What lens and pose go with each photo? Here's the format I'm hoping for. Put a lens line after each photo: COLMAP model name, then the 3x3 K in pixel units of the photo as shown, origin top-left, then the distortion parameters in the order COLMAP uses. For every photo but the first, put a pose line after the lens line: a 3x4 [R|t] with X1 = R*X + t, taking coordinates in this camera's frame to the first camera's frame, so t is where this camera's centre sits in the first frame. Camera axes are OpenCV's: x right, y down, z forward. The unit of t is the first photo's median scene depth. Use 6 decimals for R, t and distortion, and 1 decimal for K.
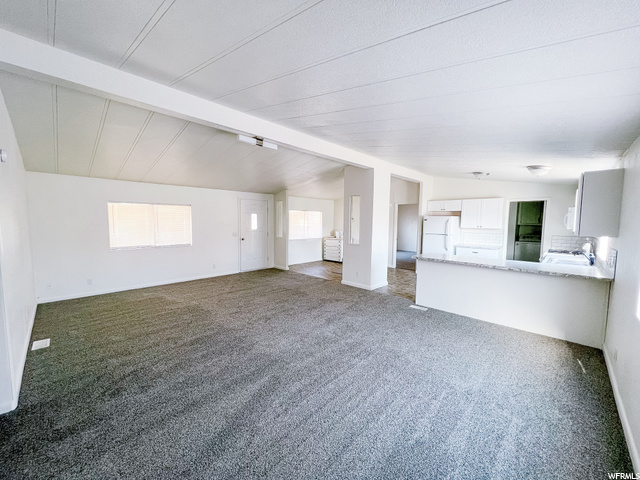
lens RADIAL K [[255.0, 0, 320.0], [0, 255.0, 240.0], [0, 0, 1]] dist [0.011470, 0.000072]
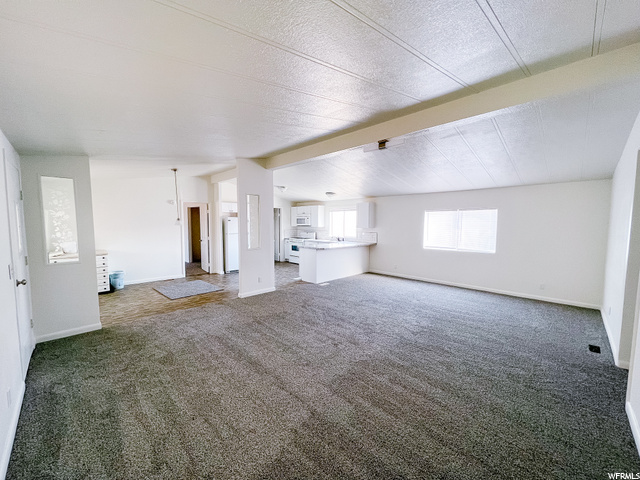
lens RADIAL K [[255.0, 0, 320.0], [0, 255.0, 240.0], [0, 0, 1]] dist [0.011470, 0.000072]
pose [[0.014707, -0.079926, 0.996692, -0.861644], [0.076212, 0.993990, 0.078585, -0.073716], [-0.996983, 0.074804, 0.020710, 0.857173]]
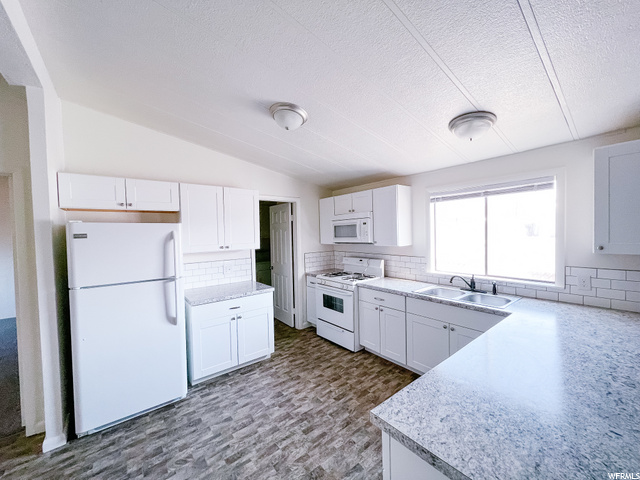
lens RADIAL K [[255.0, 0, 320.0], [0, 255.0, 240.0], [0, 0, 1]] dist [0.011470, 0.000072]
pose [[0.121327, -0.040439, 0.991788, 0.254265], [0.103289, 0.994260, 0.027904, -0.078255], [-0.987224, 0.099056, 0.124808, 1.004928]]
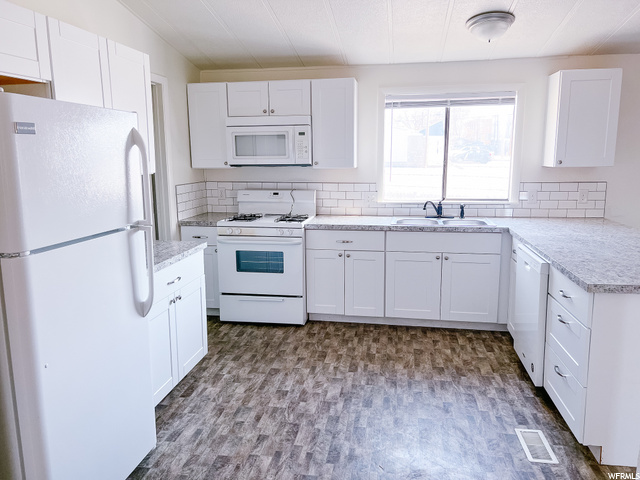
lens RADIAL K [[471.9, 0, 320.0], [0, 471.9, 240.0], [0, 0, 1]] dist [0.039881, -0.002794]
pose [[-0.567778, -0.151319, 0.809154, 0.240778], [0.068873, 0.970781, 0.229872, -0.097143], [-0.820295, 0.186246, -0.540766, 1.407720]]
